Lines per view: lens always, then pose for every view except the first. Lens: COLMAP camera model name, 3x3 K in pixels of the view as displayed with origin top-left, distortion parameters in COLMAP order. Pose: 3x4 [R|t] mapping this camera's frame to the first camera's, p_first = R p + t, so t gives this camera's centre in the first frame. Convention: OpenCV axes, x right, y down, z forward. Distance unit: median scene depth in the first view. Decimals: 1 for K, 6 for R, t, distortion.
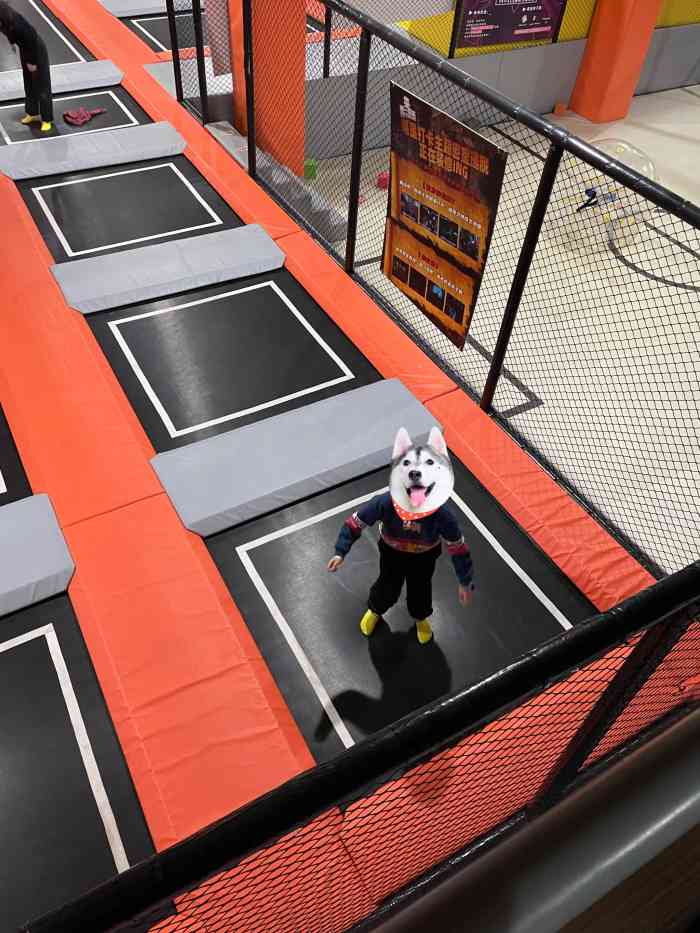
lens RADIAL K [[707.5, 0, 350.0], [0, 707.5, 466.5], [0, 0, 1]] dist [0.031875, -0.003698]
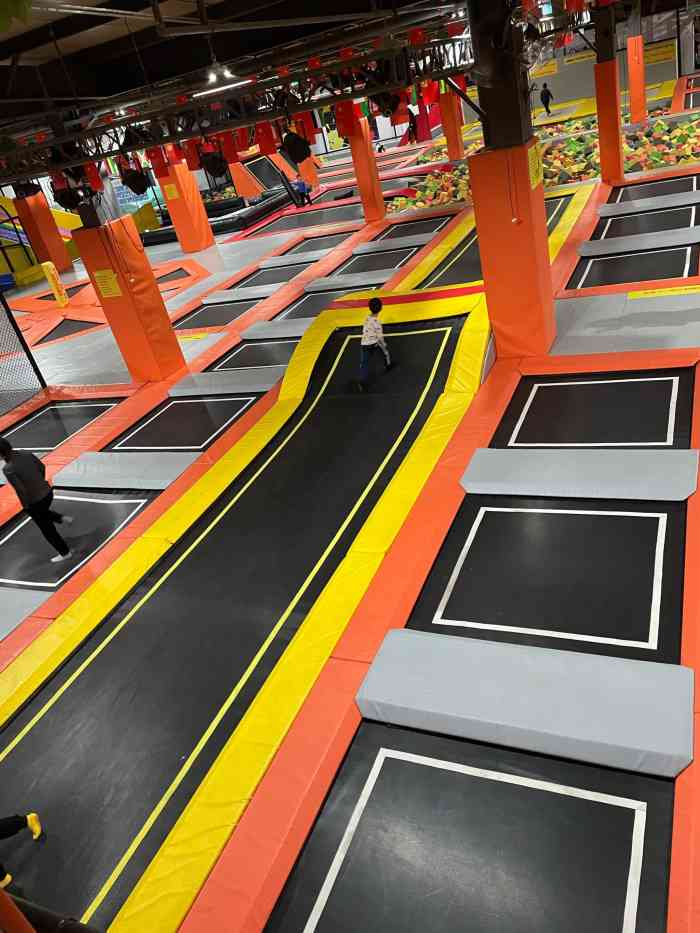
lens RADIAL K [[707.5, 0, 350.0], [0, 707.5, 466.5], [0, 0, 1]] dist [0.031875, -0.003698]
pose [[0.570421, 0.218107, -0.791865, 0.383739], [-0.394226, 0.918491, -0.030997, -0.147000], [0.720559, 0.329855, 0.609910, 0.180242]]
